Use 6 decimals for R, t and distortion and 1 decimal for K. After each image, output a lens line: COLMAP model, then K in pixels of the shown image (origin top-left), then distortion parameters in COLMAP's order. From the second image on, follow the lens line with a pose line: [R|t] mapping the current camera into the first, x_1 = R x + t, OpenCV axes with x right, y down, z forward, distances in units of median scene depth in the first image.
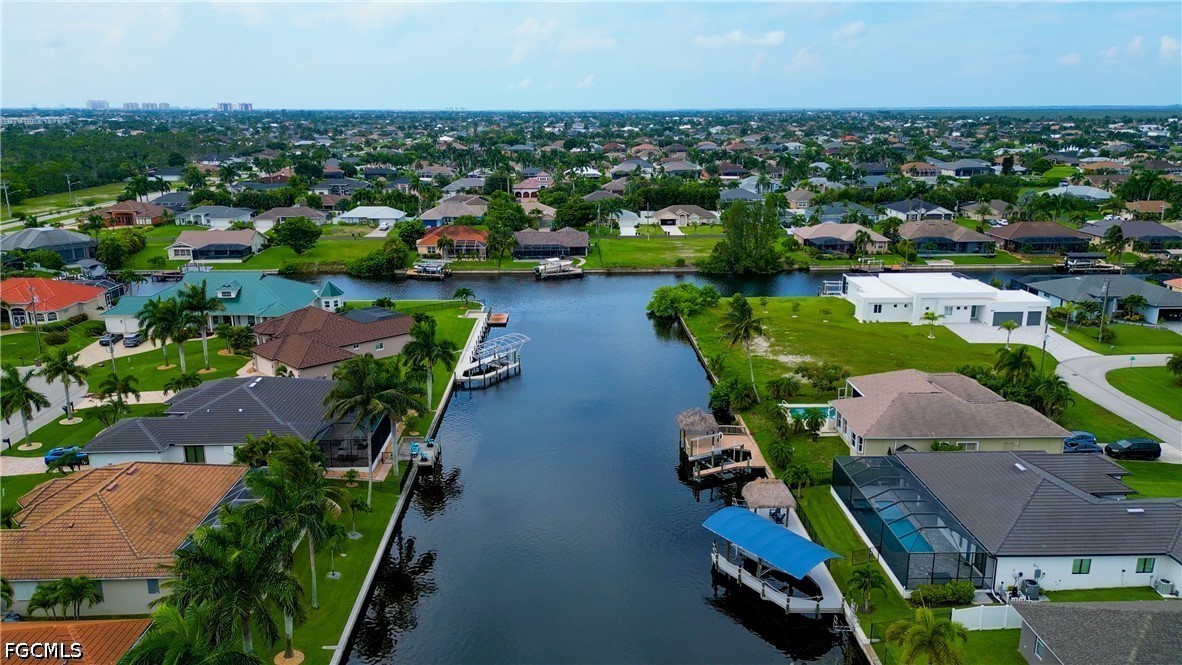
lens RADIAL K [[870.9, 0, 591.2], [0, 870.9, 311.1], [0, 0, 1]] dist [0.080752, -0.089969]
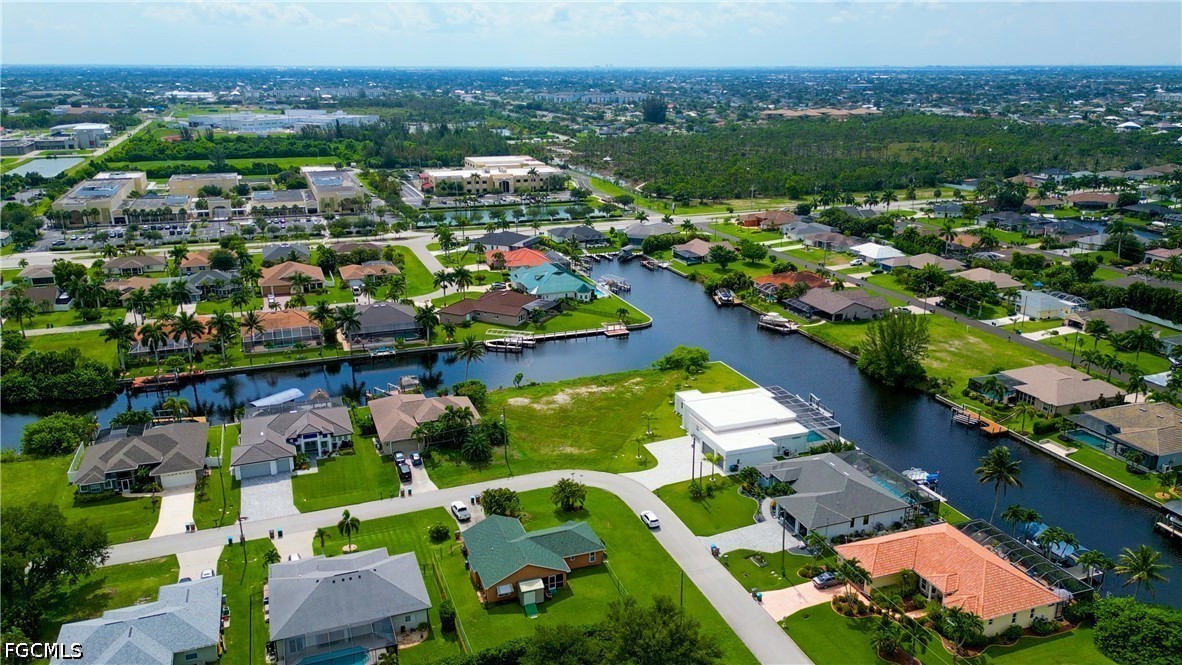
lens RADIAL K [[870.9, 0, 591.2], [0, 870.9, 311.1], [0, 0, 1]] dist [0.080752, -0.089969]
pose [[0.318438, 0.258689, -0.911963, 1.513192], [-0.221053, 0.955786, 0.193932, -0.375100], [0.921809, 0.139836, 0.361543, 0.473433]]
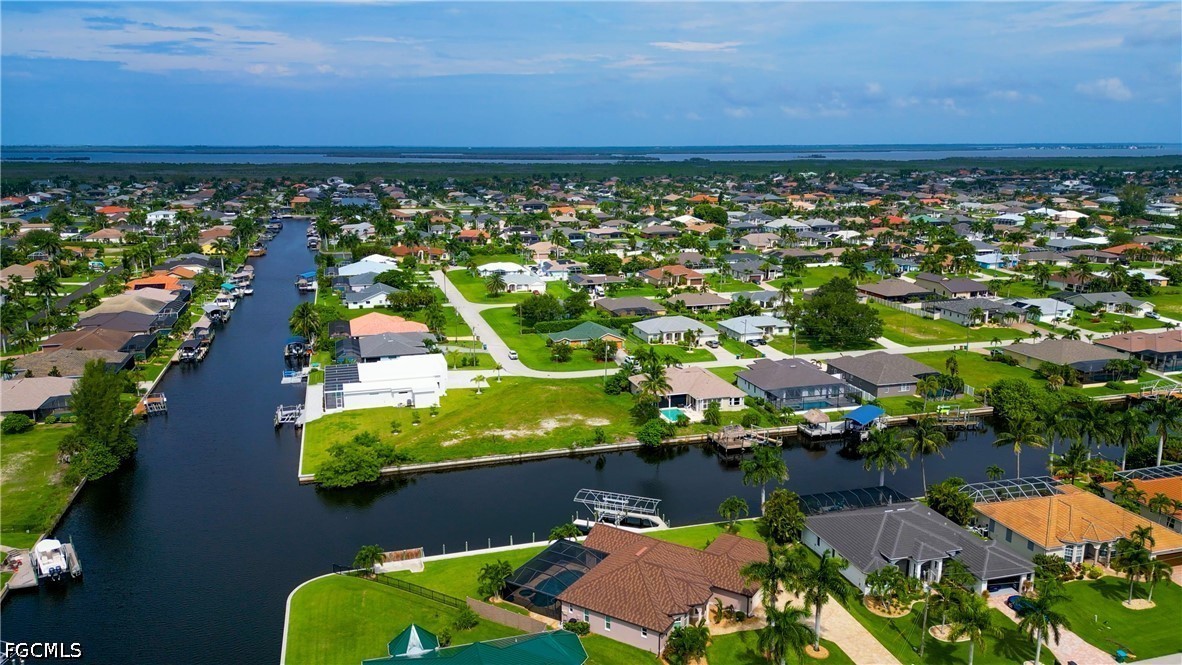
lens RADIAL K [[870.9, 0, 591.2], [0, 870.9, 311.1], [0, 0, 1]] dist [0.080752, -0.089969]
pose [[-0.249110, -0.179934, 0.951613, -0.987884], [0.226780, 0.944434, 0.237942, -0.397618], [-0.941549, 0.275080, -0.194462, 1.116121]]
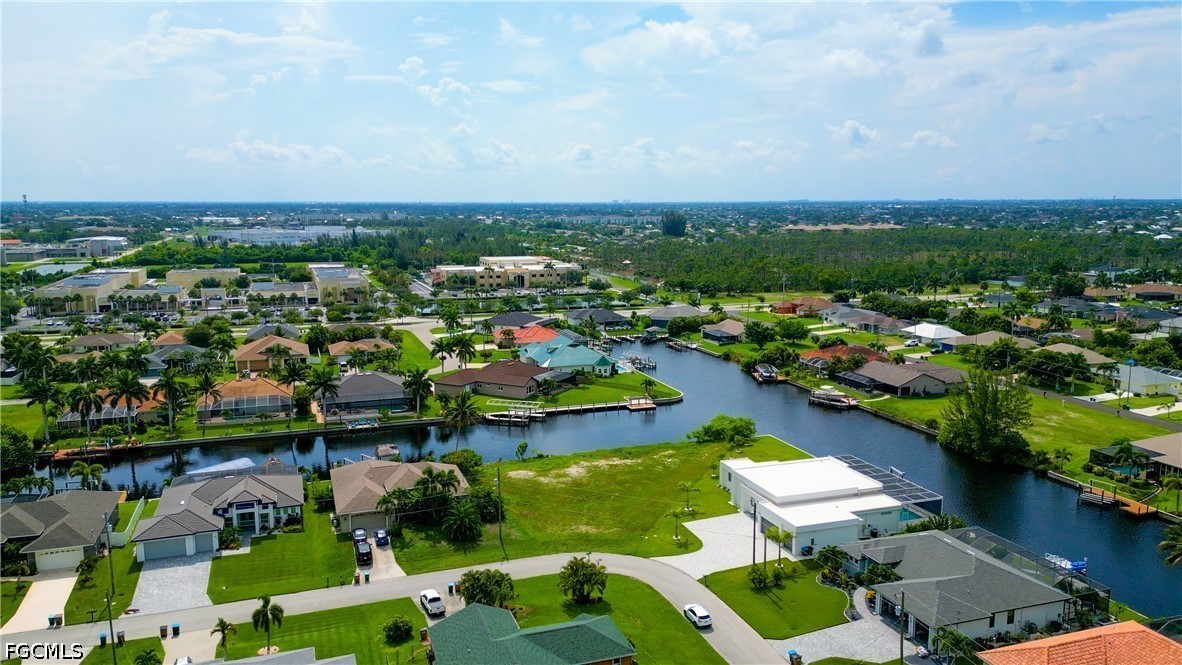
lens RADIAL K [[870.9, 0, 591.2], [0, 870.9, 311.1], [0, 0, 1]] dist [0.080752, -0.089969]
pose [[0.298335, 0.123184, -0.946479, 1.291975], [-0.219744, 0.973862, 0.057484, -0.223704], [0.928821, 0.190834, 0.317606, 0.582205]]
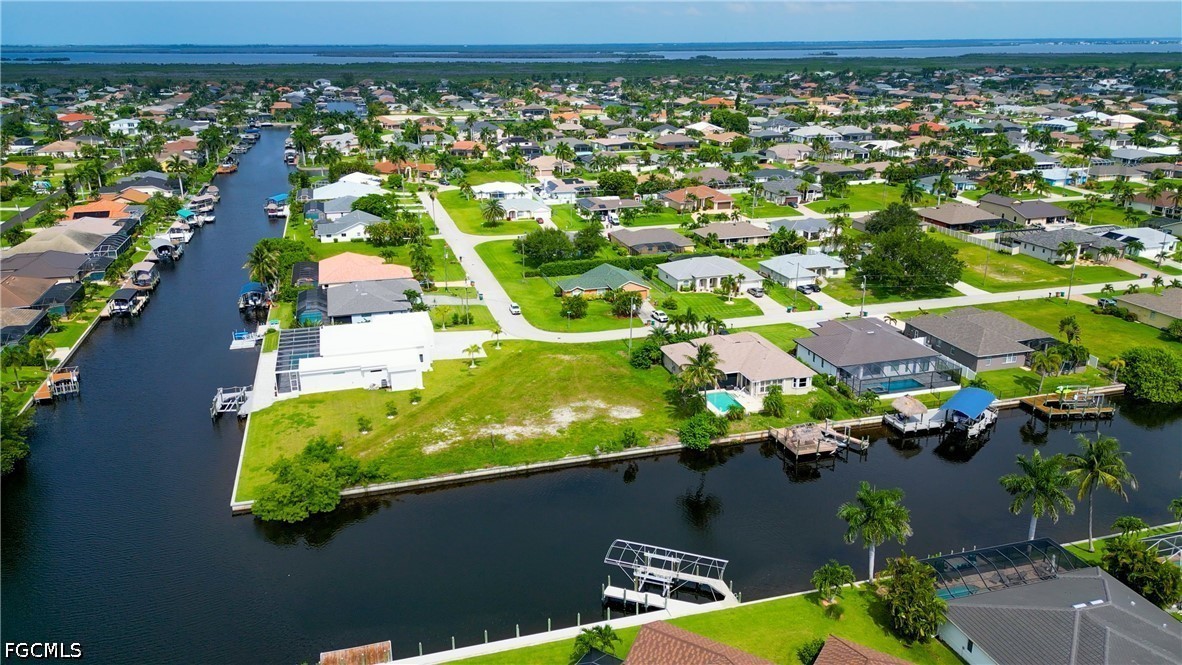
lens RADIAL K [[874.7, 0, 591.5], [0, 874.7, 313.0], [0, 0, 1]] dist [0.067292, -0.069718]
pose [[-0.249230, -0.282957, 0.926186, -0.681471], [0.230724, 0.911478, 0.340550, -0.389671], [-0.940559, 0.298569, -0.161882, 1.066724]]
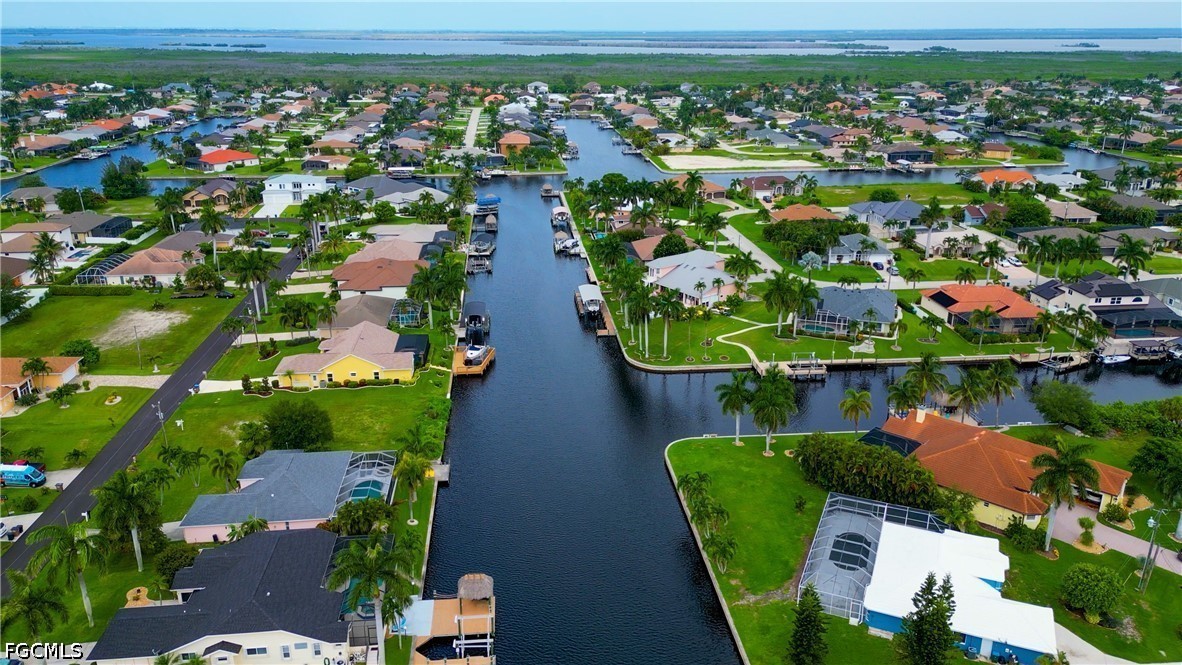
lens RADIAL K [[870.9, 0, 591.2], [0, 870.9, 311.1], [0, 0, 1]] dist [0.080752, -0.089969]
pose [[-0.068462, -0.305270, 0.949802, 1.352100], [0.230729, 0.921380, 0.312767, -0.527766], [-0.970607, 0.240559, 0.007355, 1.407823]]
